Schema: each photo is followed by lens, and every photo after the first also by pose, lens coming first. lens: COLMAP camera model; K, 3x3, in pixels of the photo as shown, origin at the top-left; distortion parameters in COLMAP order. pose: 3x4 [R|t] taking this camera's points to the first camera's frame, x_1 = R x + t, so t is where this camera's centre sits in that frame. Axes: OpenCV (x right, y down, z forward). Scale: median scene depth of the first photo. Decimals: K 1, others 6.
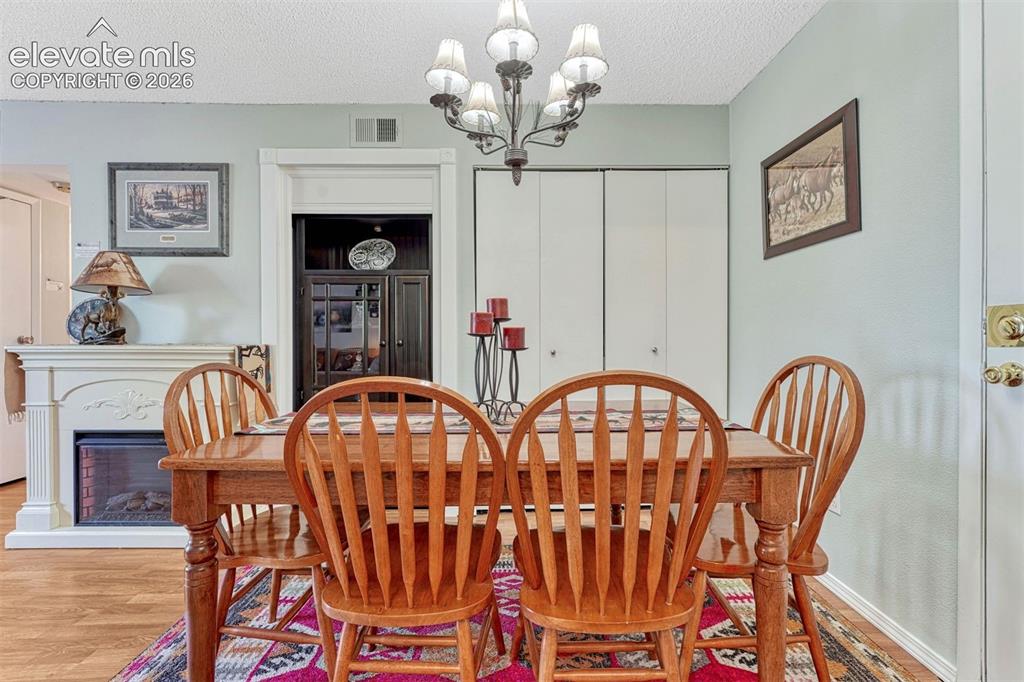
lens RADIAL K [[451.4, 0, 514.6], [0, 451.4, 342.5], [0, 0, 1]] dist [-0.002285, -0.000939]
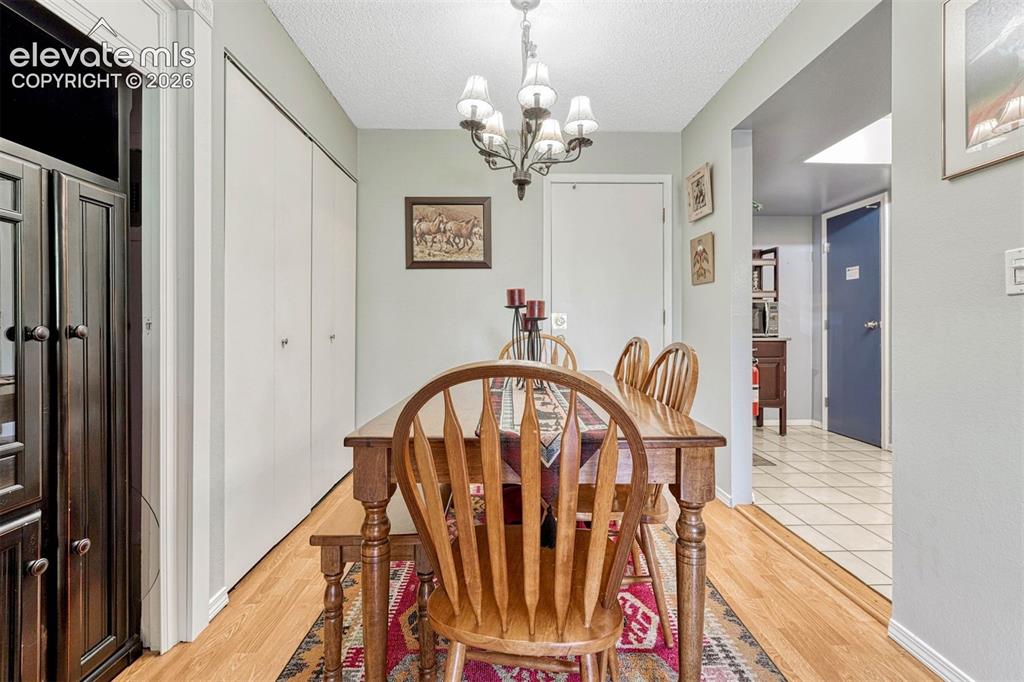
lens RADIAL K [[451.4, 0, 513.2], [0, 451.4, 327.1], [0, 0, 1]] dist [-0.002285, -0.000939]
pose [[0.004544, 0.002293, 0.999987, -0.904738], [0.012624, 0.999918, -0.002350, -0.002342], [-0.999910, 0.012635, 0.004515, 0.759191]]
